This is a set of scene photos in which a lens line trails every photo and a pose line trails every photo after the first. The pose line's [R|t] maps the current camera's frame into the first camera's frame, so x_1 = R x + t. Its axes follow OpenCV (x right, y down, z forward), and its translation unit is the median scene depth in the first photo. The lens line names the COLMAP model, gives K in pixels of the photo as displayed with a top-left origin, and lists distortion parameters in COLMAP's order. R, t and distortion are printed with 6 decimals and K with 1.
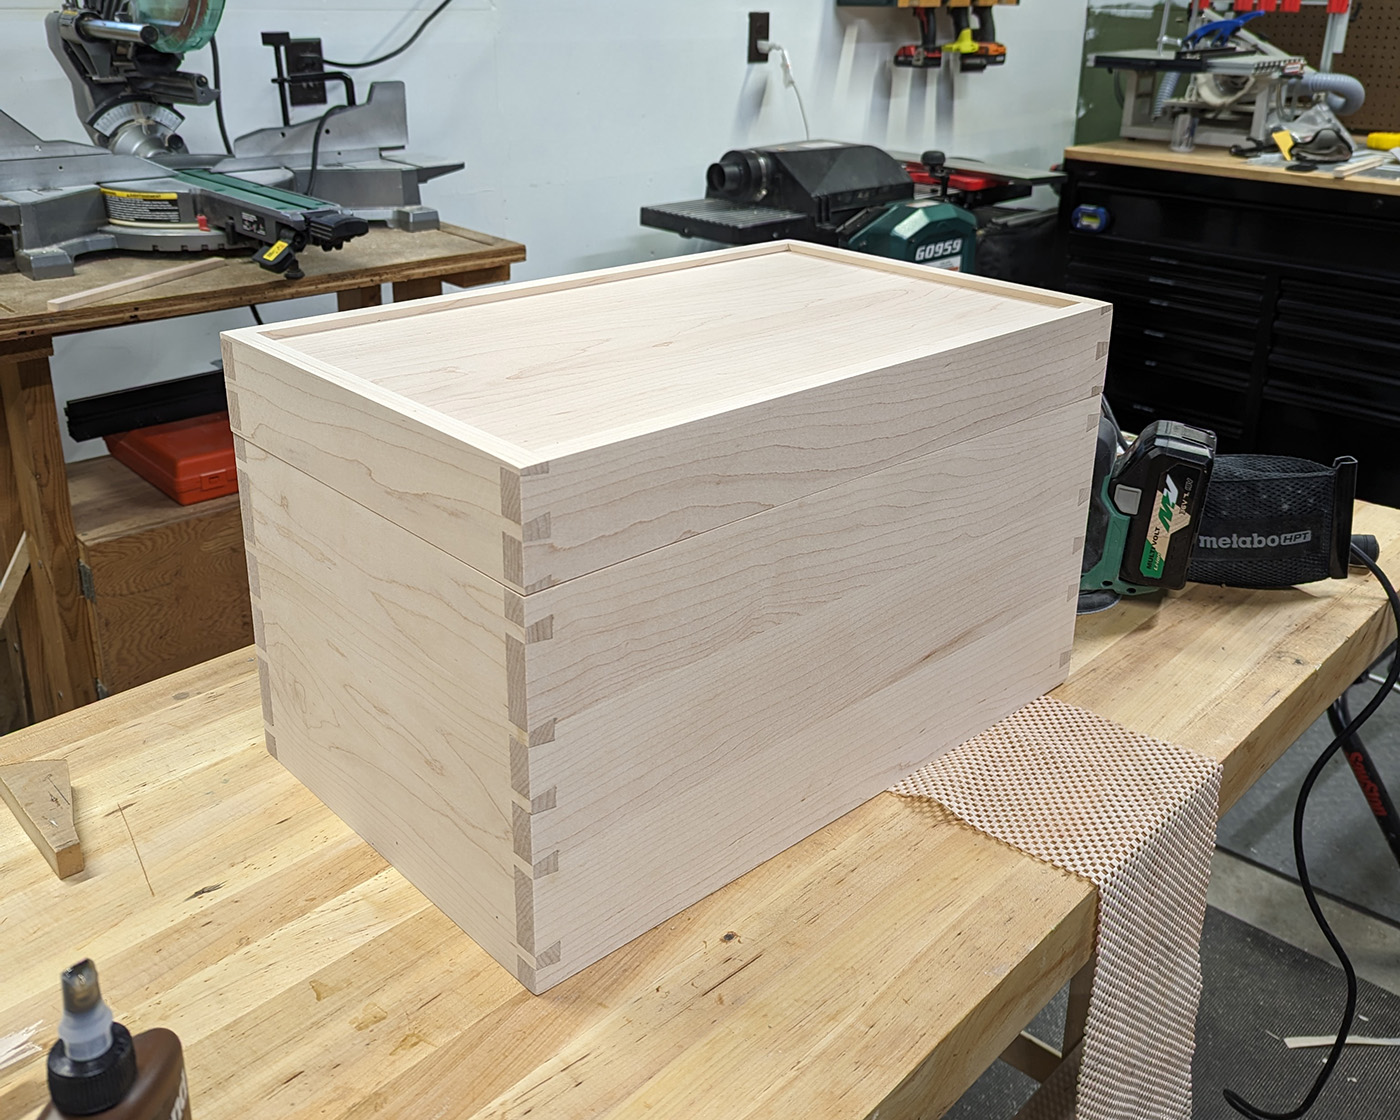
lens RADIAL K [[1273.9, 0, 700.0], [0, 1273.9, 560.0], [0, 0, 1]] dist [0.005597, 0.003067]
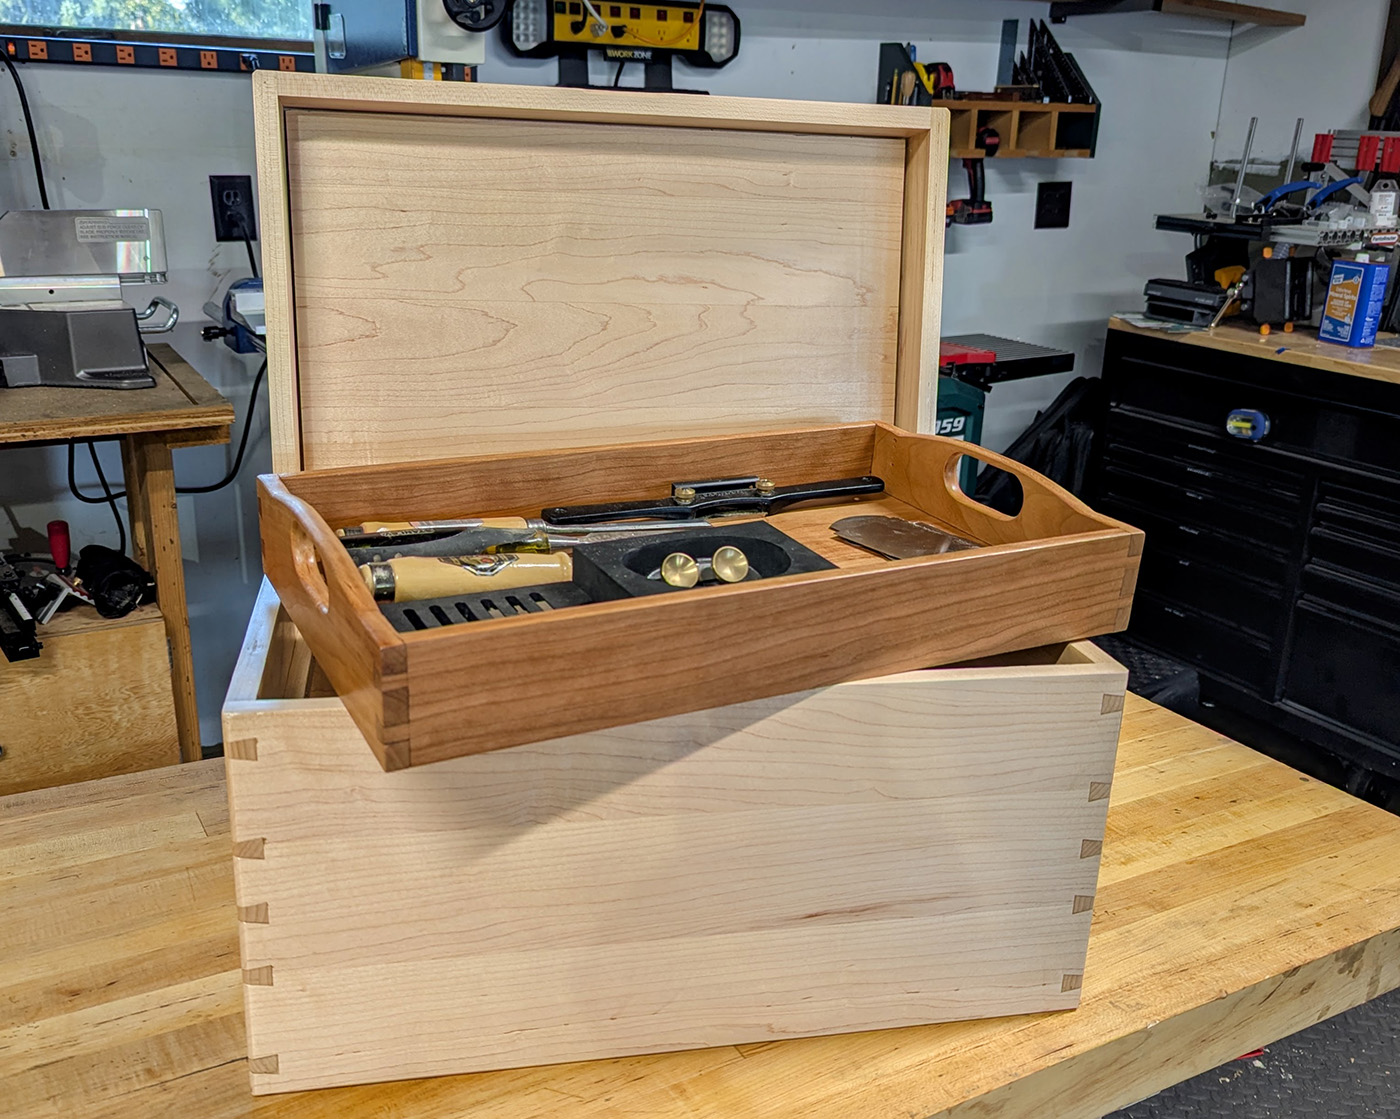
lens RADIAL K [[1273.9, 0, 700.0], [0, 1273.9, 559.5], [0, 0, 1]] dist [0.005597, 0.003067]
pose [[0.971597, 0.089913, -0.218893, 0.215290], [-0.111223, 0.989977, -0.087039, -0.057906], [0.208873, 0.108913, 0.971859, 0.128574]]
